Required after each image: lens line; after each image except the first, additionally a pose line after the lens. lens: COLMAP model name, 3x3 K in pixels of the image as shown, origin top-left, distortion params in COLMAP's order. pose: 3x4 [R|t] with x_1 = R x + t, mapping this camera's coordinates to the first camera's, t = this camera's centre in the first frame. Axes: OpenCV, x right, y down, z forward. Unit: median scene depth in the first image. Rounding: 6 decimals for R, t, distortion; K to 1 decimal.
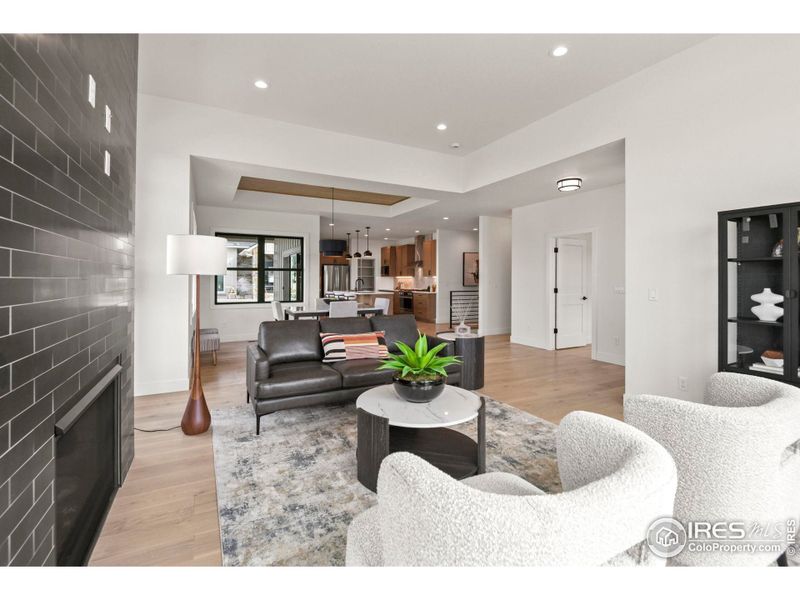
lens RADIAL K [[369.6, 0, 407.3], [0, 369.6, 268.6], [0, 0, 1]] dist [0.027638, 0.000052]
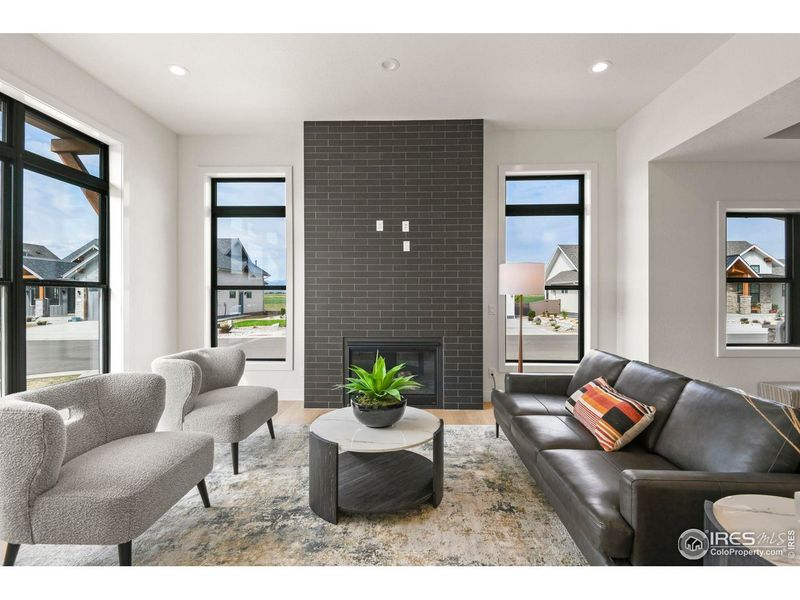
lens RADIAL K [[368.9, 0, 401.8], [0, 368.9, 296.9], [0, 0, 1]] dist [0.026526, -0.022770]
pose [[-0.502183, -0.000557, -0.864761, 0.195831], [0.022812, 0.999643, -0.013891, 0.009059], [0.864460, -0.026703, -0.501991, 0.364156]]
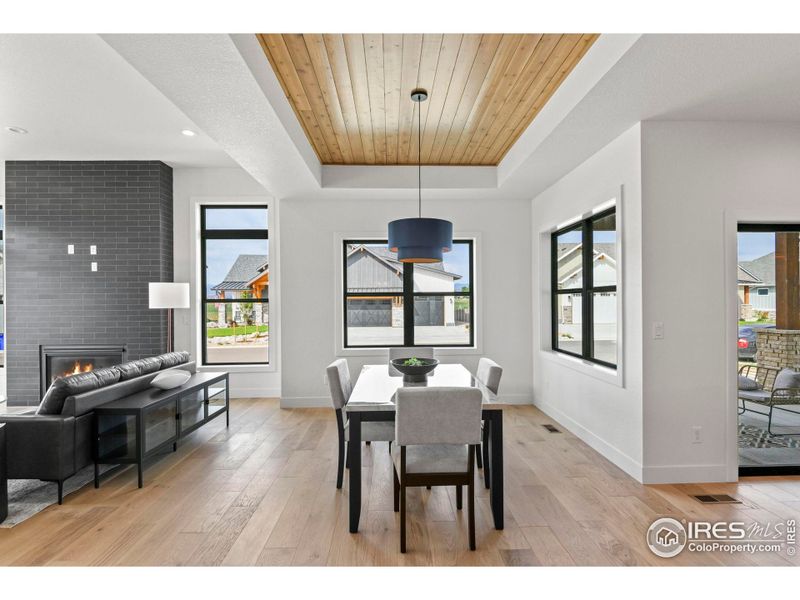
lens RADIAL K [[414.4, 0, 399.8], [0, 414.4, 302.4], [0, 0, 1]] dist [0.018629, -0.016863]
pose [[-0.454963, 0.002357, -0.890507, 0.144542], [0.031213, 0.999424, -0.013302, 0.013020], [0.889963, -0.033847, -0.454775, 0.741680]]
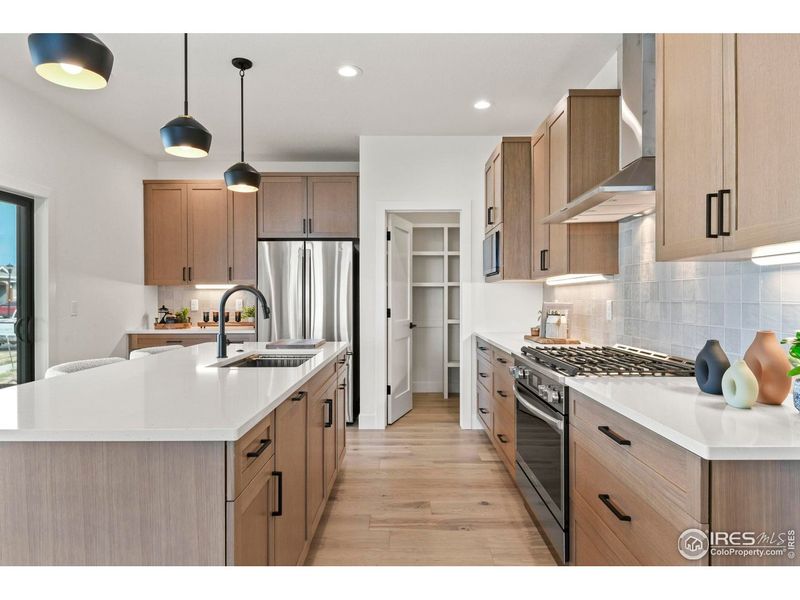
lens RADIAL K [[497.5, 0, 400.0], [0, 497.5, 300.0], [0, 0, 1]] dist [0.019632, -0.000572]
pose [[0.872919, -0.000887, -0.487865, 0.051806], [0.016349, 0.999490, 0.027436, 0.029781], [0.487591, -0.031925, 0.872488, 0.847507]]
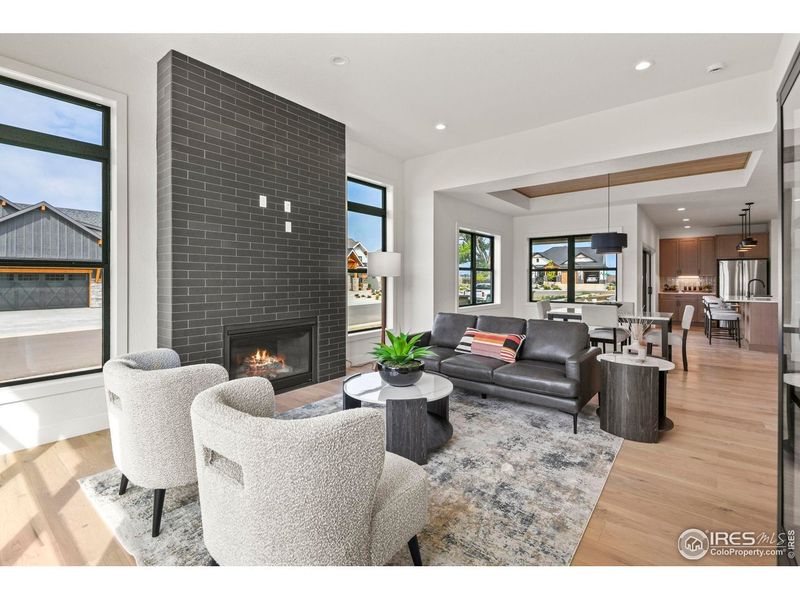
lens RADIAL K [[369.5, 0, 400.0], [0, 369.5, 279.0], [0, 0, 1]] dist [0.027575, -0.026164]
pose [[0.382263, -0.000639, -0.924053, 0.256791], [0.025935, 0.999613, 0.010038, 0.003668], [0.923689, -0.027803, 0.382132, 0.134930]]
